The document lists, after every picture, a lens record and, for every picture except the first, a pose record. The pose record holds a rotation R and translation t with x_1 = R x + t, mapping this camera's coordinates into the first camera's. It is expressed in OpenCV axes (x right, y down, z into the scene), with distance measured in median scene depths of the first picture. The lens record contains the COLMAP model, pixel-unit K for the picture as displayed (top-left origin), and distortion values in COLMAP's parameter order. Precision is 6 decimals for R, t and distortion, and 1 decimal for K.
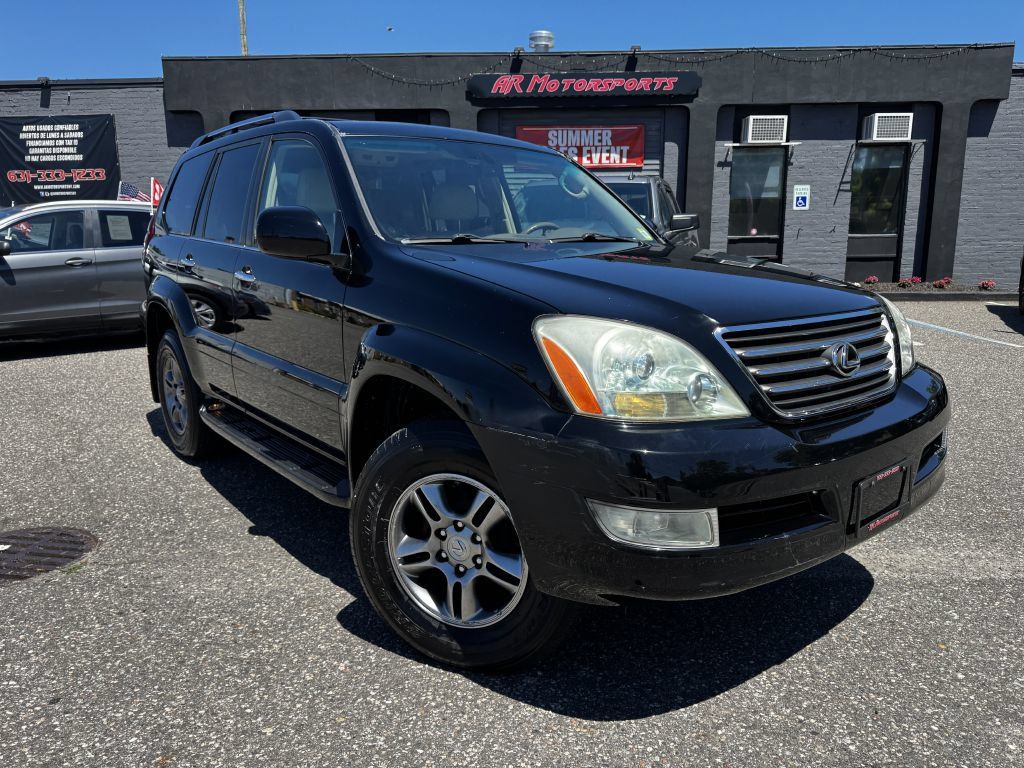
lens RADIAL K [[740.2, 0, 511.9], [0, 740.2, 387.4], [0, 0, 1]] dist [-0.001235, -0.003562]
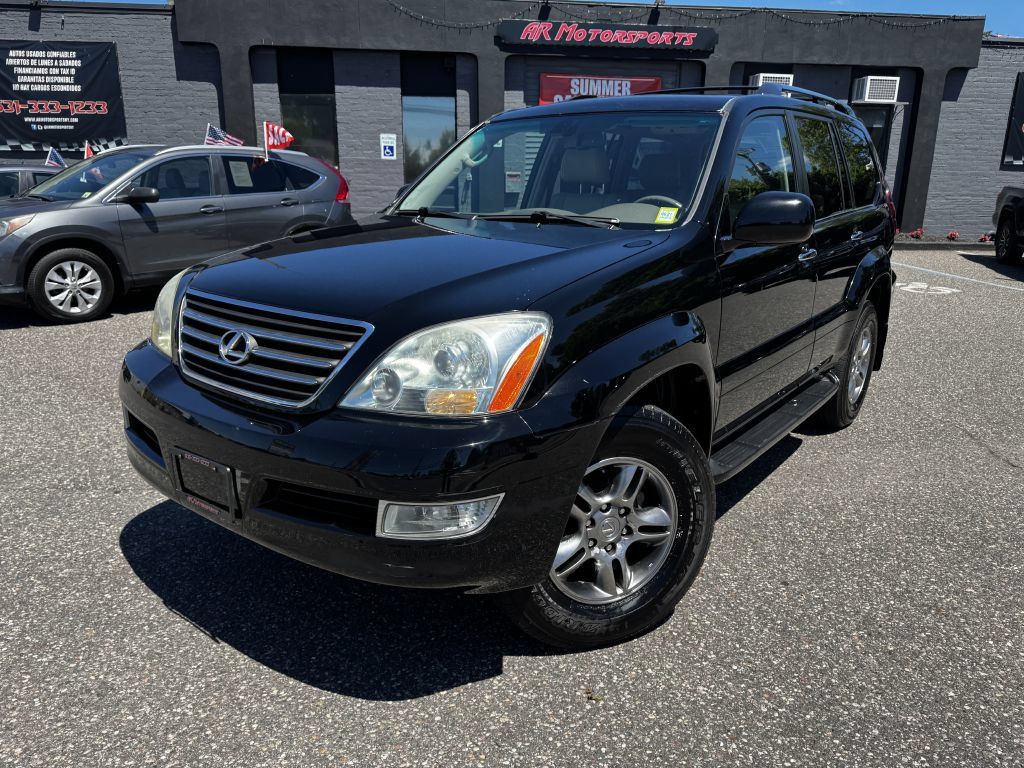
lens RADIAL K [[743.3, 0, 512.0], [0, 743.3, 384.0], [0, 0, 1]] dist [-0.007721, 0.002167]
pose [[0.987995, -0.021713, 0.152955, -0.202545], [0.010312, 0.997135, 0.074941, -0.004599], [-0.154144, -0.072464, 0.985387, -0.030403]]
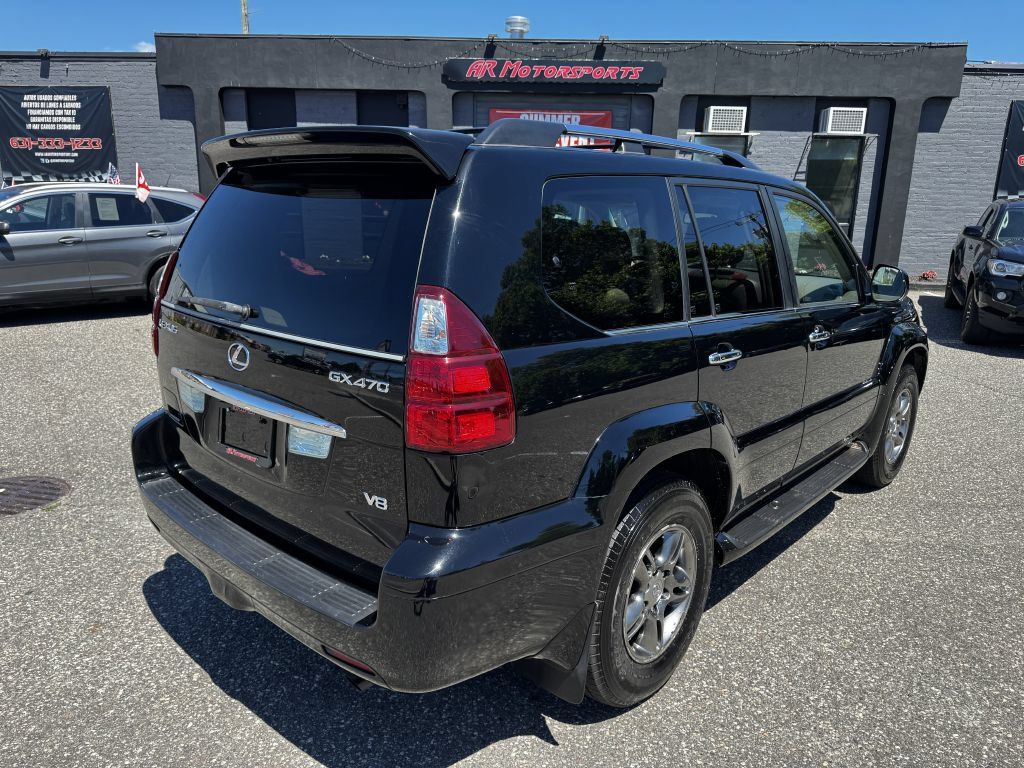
lens RADIAL K [[741.8, 0, 509.2], [0, 741.8, 388.9], [0, 0, 1]] dist [-0.006732, 0.000434]
pose [[0.999438, 0.032254, -0.009100, 0.057163], [-0.031684, 0.997873, 0.056977, -0.017254], [0.010918, -0.056657, 0.998334, -0.074835]]
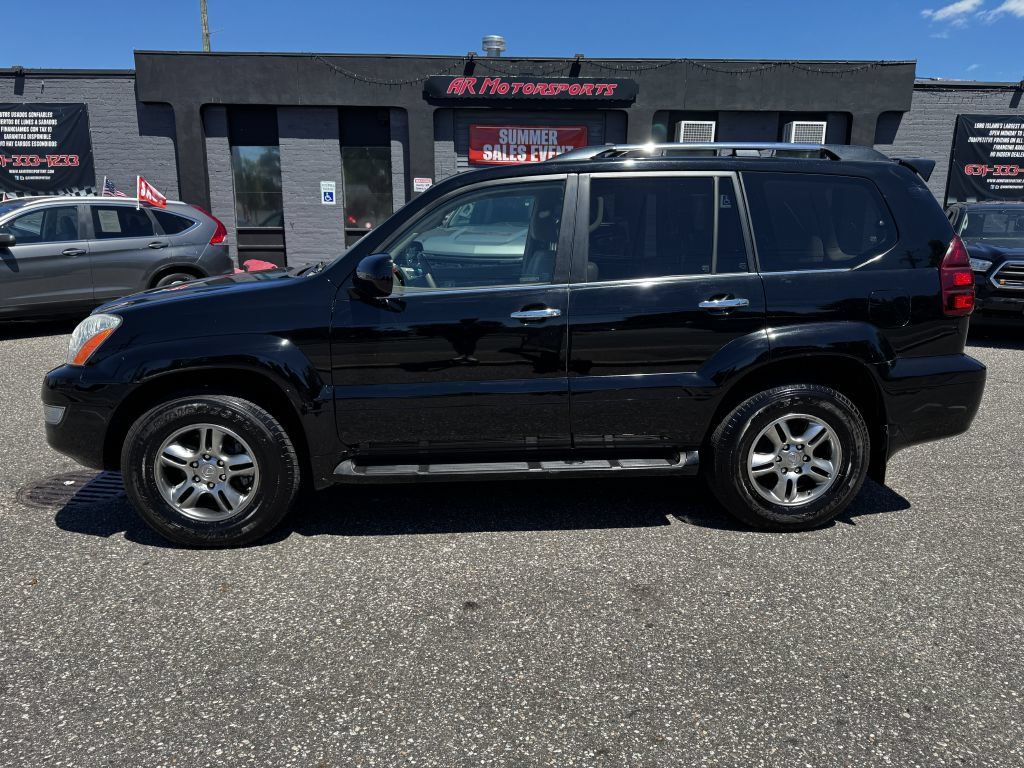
lens RADIAL K [[740.2, 0, 511.9], [0, 740.2, 387.4], [0, 0, 1]] dist [-0.001235, -0.003562]
pose [[0.998568, 0.006015, 0.053150, 0.012552], [-0.007603, 0.999529, 0.029729, -0.001209], [-0.052946, -0.030090, 0.998144, -0.097227]]
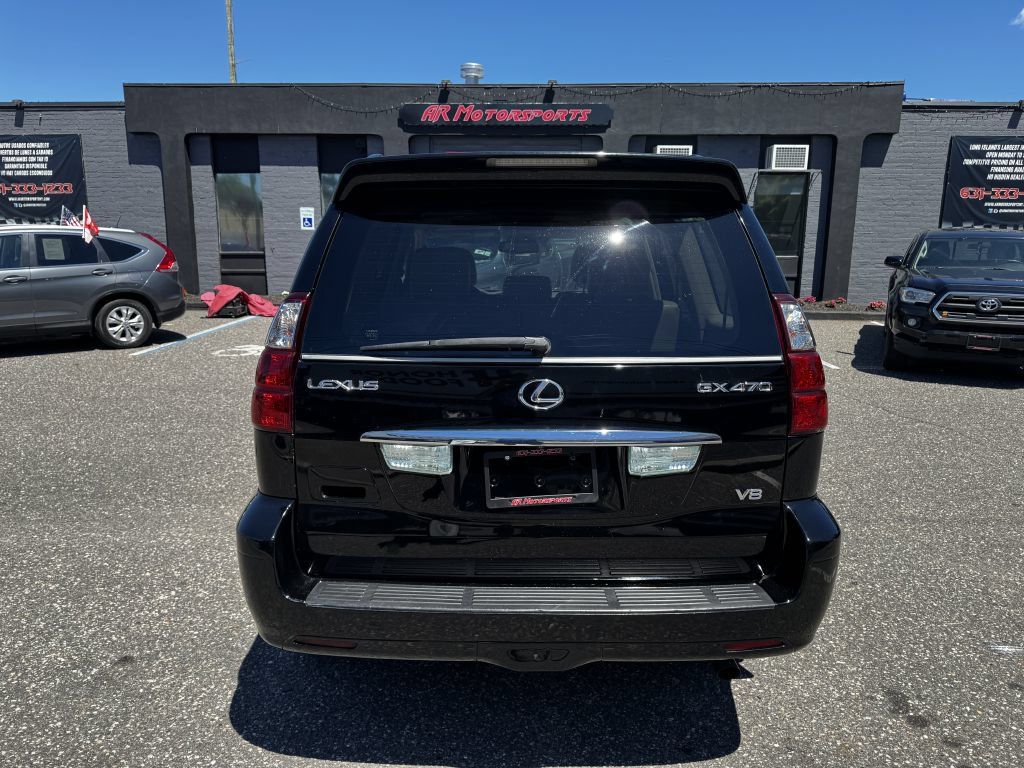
lens RADIAL K [[740.7, 0, 505.9], [0, 740.7, 386.3], [0, 0, 1]] dist [0.000550, -0.006668]
pose [[0.999580, 0.021642, -0.019267, 0.126030], [-0.021594, 0.999763, 0.002708, -0.011714], [0.019321, -0.002291, 0.999811, -0.090540]]
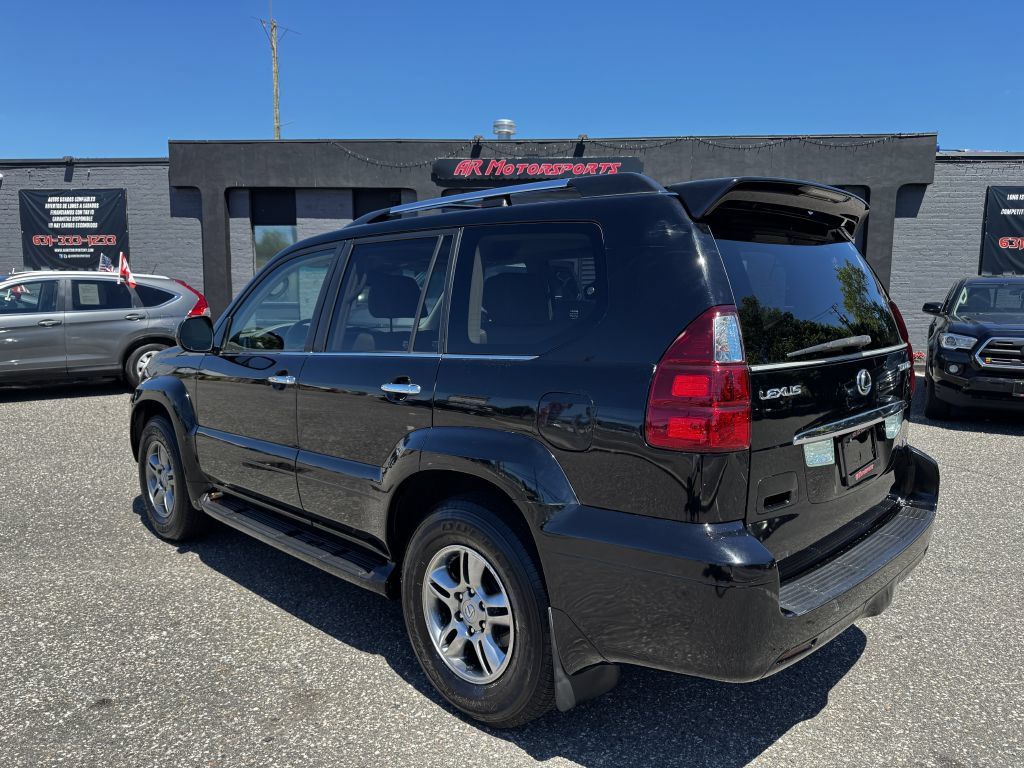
lens RADIAL K [[737.6, 0, 512.0], [0, 737.6, 384.0], [0, 0, 1]] dist [0.012989, -0.019471]
pose [[0.997875, 0.026020, -0.059736, 0.133393], [-0.030417, 0.996801, -0.073914, -0.003832], [0.057622, 0.075574, 0.995474, -0.076984]]
